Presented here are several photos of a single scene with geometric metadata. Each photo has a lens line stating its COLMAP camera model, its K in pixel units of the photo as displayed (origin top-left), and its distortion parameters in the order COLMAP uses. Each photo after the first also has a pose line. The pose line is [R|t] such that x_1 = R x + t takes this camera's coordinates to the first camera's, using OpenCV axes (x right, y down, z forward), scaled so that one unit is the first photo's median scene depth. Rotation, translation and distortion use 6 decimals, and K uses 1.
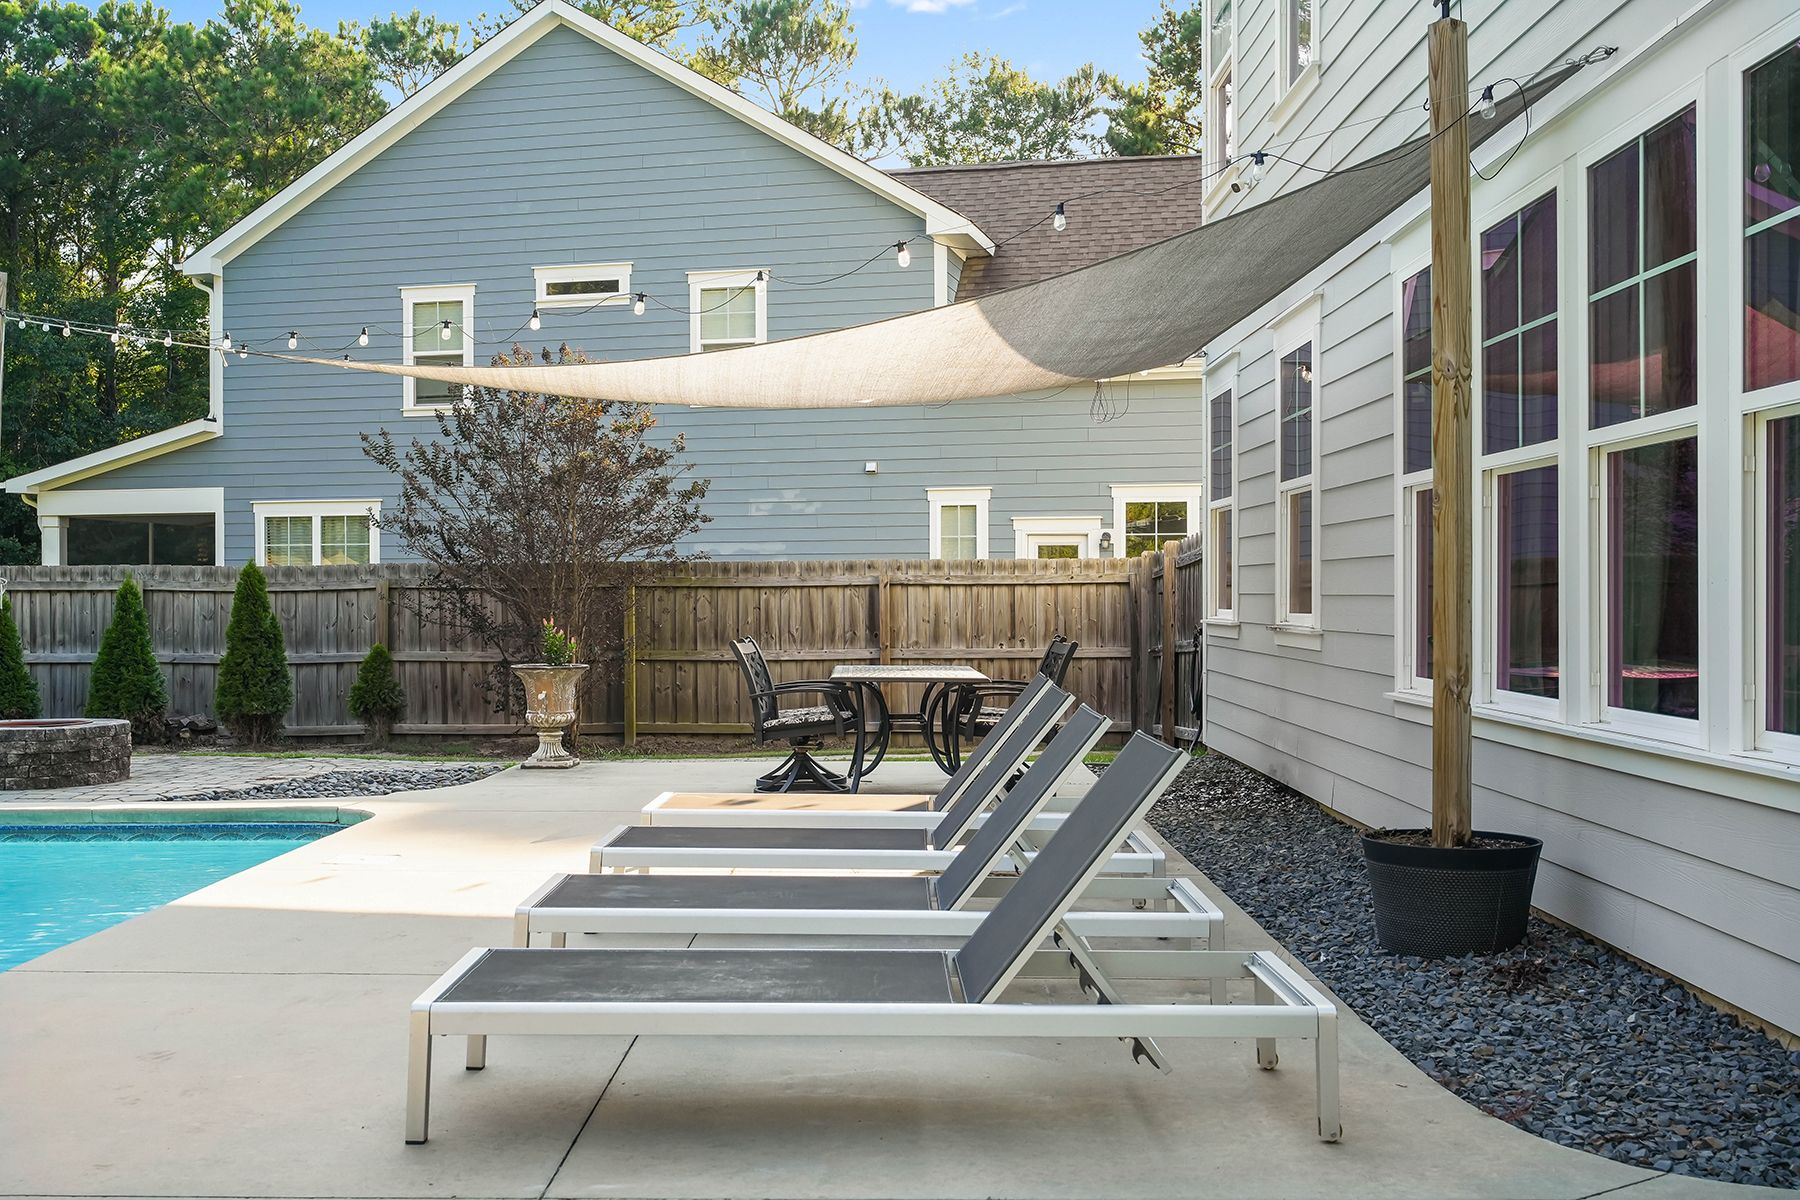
lens RADIAL K [[1863.1, 0, 898.6], [0, 1863.1, 598.8], [0, 0, 1]] dist [-0.070111, 0.000000]
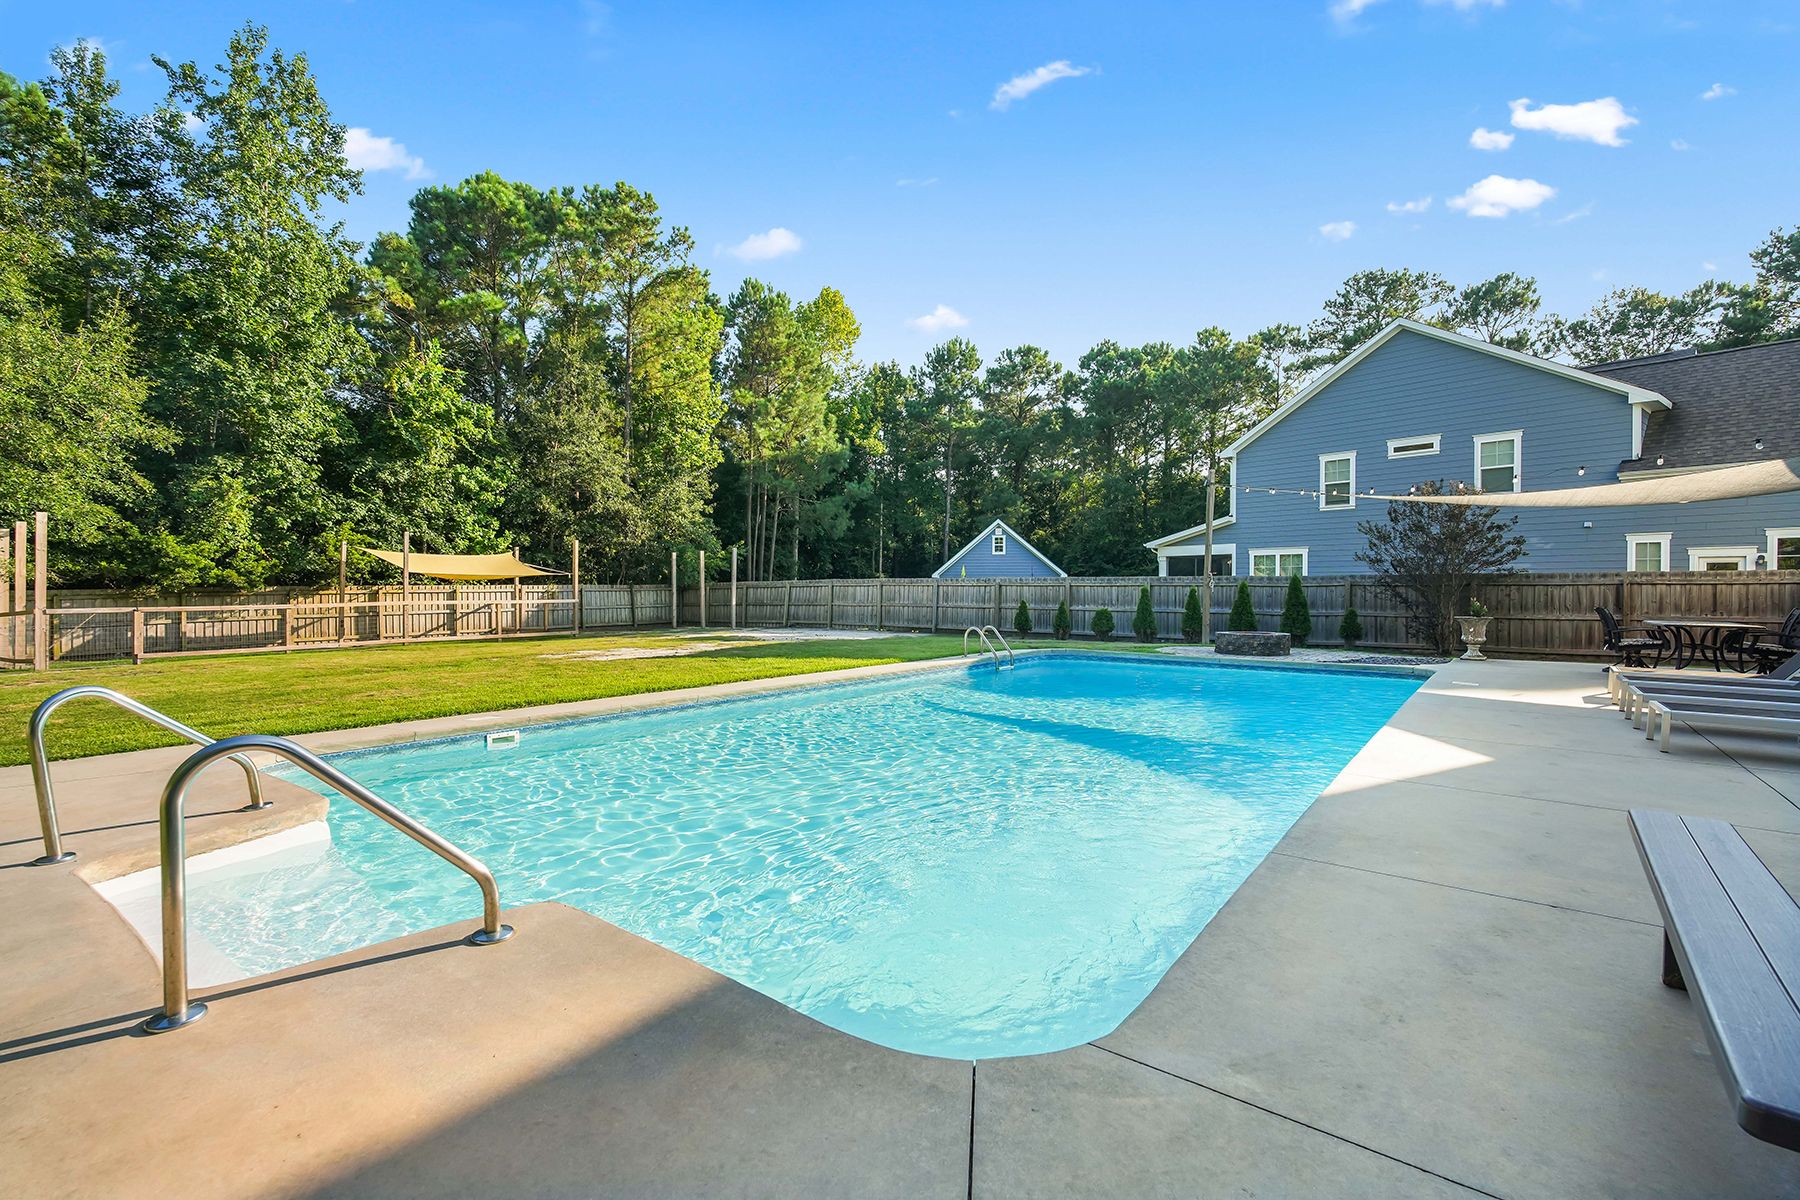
lens RADIAL K [[811.8, 0, 903.2], [0, 811.8, 587.0], [0, 0, 1]] dist [-0.000907, 0.000790]
pose [[0.788321, 0.003736, -0.615252, -0.052395], [-0.006261, 0.999978, -0.001949, 0.001466], [0.615232, 0.005389, 0.788328, -0.116218]]
